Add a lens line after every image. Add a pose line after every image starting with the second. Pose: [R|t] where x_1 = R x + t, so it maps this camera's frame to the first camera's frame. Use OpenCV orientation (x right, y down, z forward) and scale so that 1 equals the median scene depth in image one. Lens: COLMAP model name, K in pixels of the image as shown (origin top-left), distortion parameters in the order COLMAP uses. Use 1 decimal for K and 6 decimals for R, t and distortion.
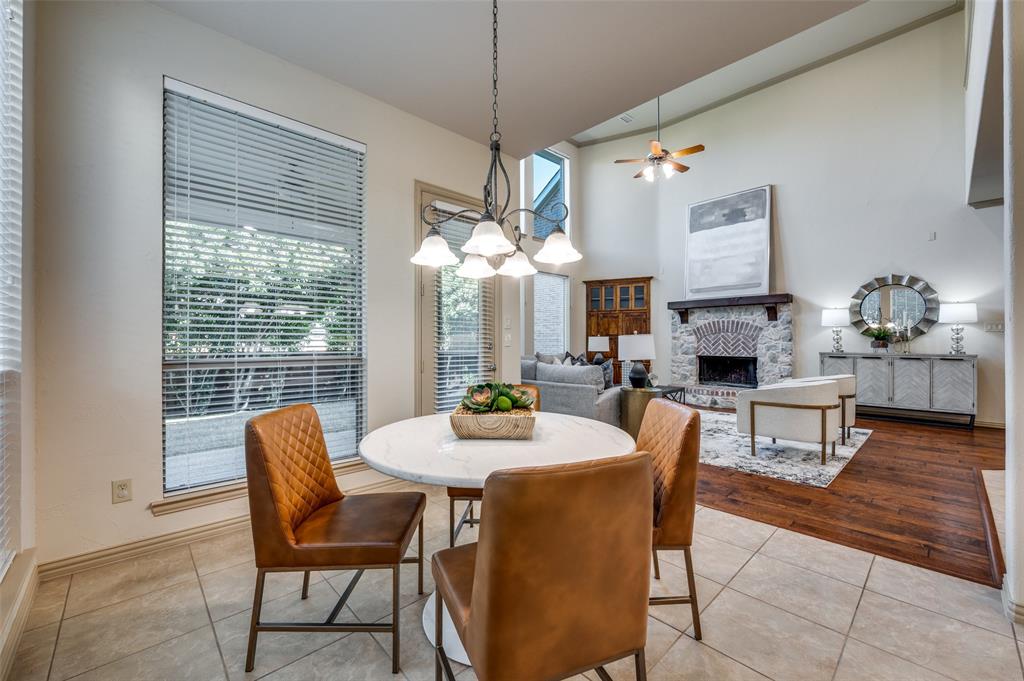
lens RADIAL K [[411.0, 0, 511.5], [0, 411.0, 339.4], [0, 0, 1]] dist [-0.000179, 0.000100]
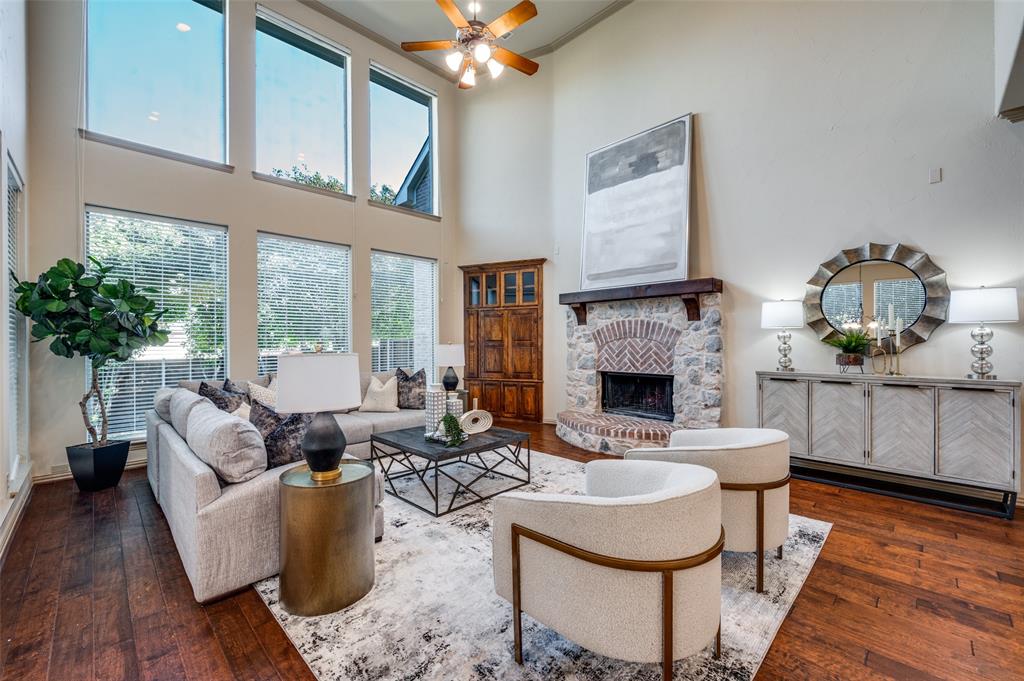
lens RADIAL K [[420.9, 0, 509.0], [0, 420.9, 341.3], [0, 0, 1]] dist [-0.000389, 0.000201]
pose [[0.999665, -0.004763, 0.025445, 0.321673], [0.004640, 0.999977, 0.004864, -0.016592], [-0.025467, -0.004744, 0.999664, 0.335091]]
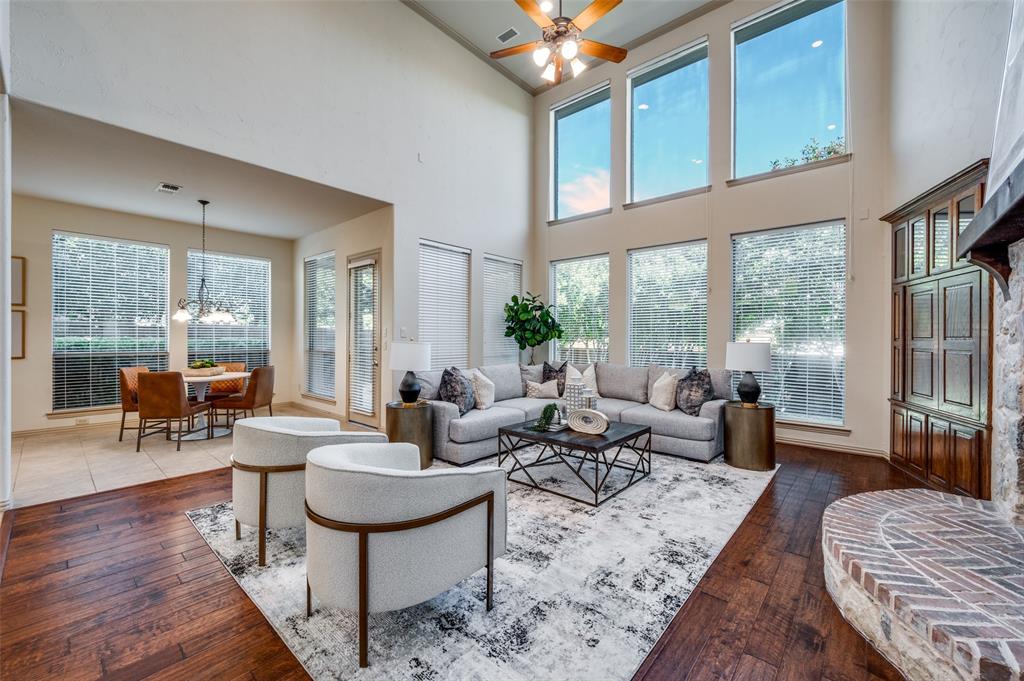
lens RADIAL K [[411.0, 0, 511.5], [0, 411.0, 339.4], [0, 0, 1]] dist [-0.000179, 0.000100]
pose [[0.095270, 0.003587, -0.995445, 0.783007], [0.000095, 0.999993, 0.003612, -0.012953], [0.995451, -0.000439, 0.095269, 0.735073]]
